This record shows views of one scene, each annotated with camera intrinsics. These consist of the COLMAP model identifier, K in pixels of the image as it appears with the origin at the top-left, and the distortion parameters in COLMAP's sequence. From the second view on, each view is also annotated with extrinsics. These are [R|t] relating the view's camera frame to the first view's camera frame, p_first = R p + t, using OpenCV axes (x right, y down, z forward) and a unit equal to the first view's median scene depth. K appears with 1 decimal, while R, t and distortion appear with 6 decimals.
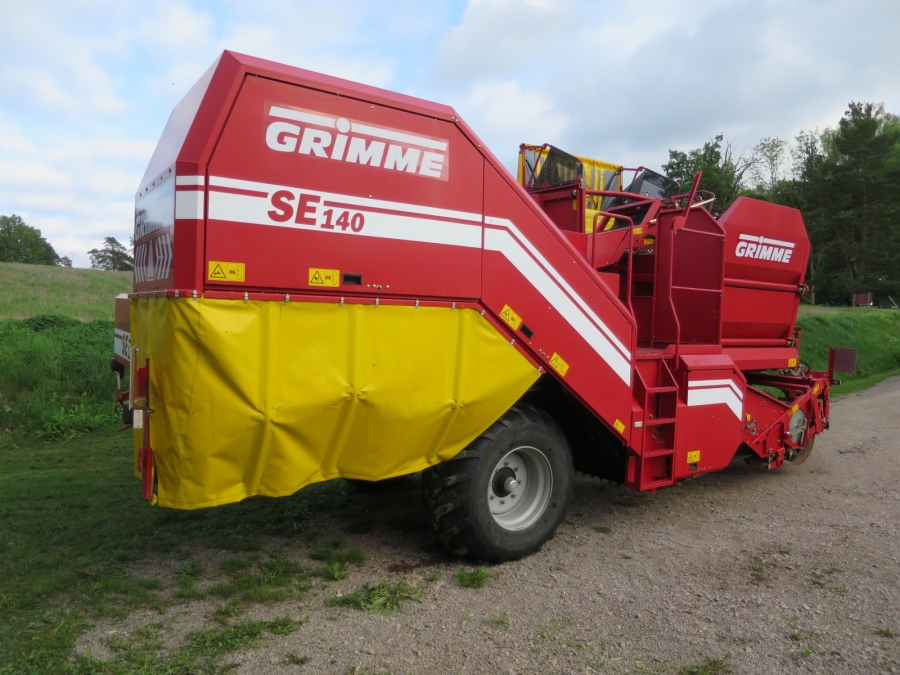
lens RADIAL K [[648.0, 0, 443.2], [0, 648.0, 337.2], [0, 0, 1]] dist [-0.058225, 0.015326]
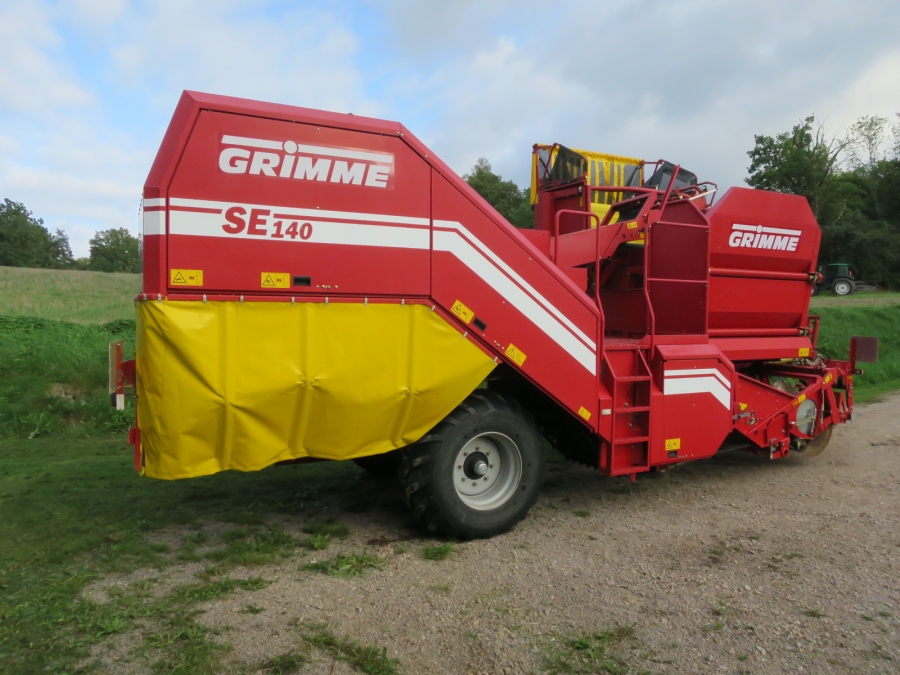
lens RADIAL K [[648.0, 0, 440.9], [0, 648.0, 335.7], [0, 0, 1]] dist [-0.058225, 0.015326]
pose [[0.990523, -0.016607, -0.136342, 0.127715], [0.016566, 0.999862, -0.001433, 0.006403], [0.136347, -0.000839, 0.990661, -0.049216]]
